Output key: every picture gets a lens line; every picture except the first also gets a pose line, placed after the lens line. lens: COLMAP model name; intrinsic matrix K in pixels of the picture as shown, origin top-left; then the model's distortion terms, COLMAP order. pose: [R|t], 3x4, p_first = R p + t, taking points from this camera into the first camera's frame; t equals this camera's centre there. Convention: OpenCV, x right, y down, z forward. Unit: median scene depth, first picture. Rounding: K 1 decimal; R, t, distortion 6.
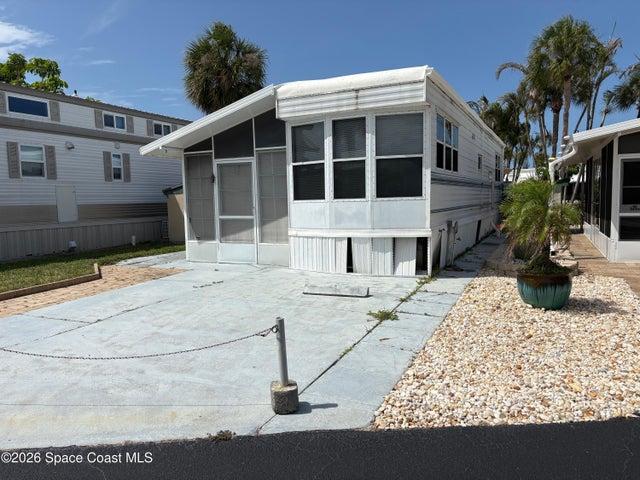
lens RADIAL K [[488.6, 0, 320.0], [0, 488.6, 240.0], [0, 0, 1]] dist [0.044058, -0.002097]
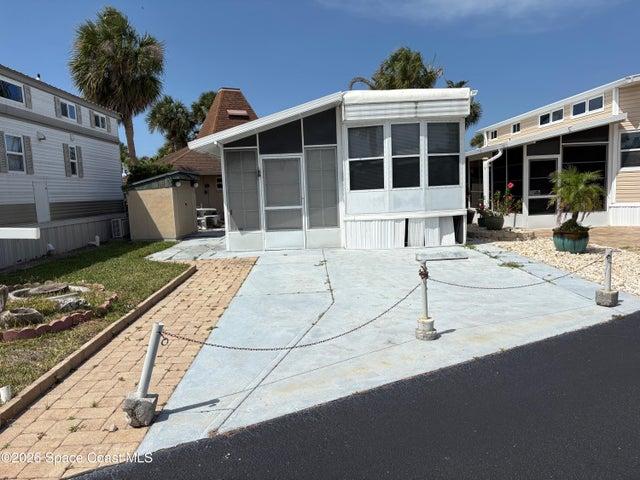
lens RADIAL K [[488.6, 0, 320.0], [0, 488.6, 240.0], [0, 0, 1]] dist [0.044058, -0.002097]
pose [[0.892570, -0.061304, 0.446723, -0.682265], [0.060970, 0.998025, 0.015140, 0.016866], [-0.446769, 0.013723, 0.894544, -0.024304]]
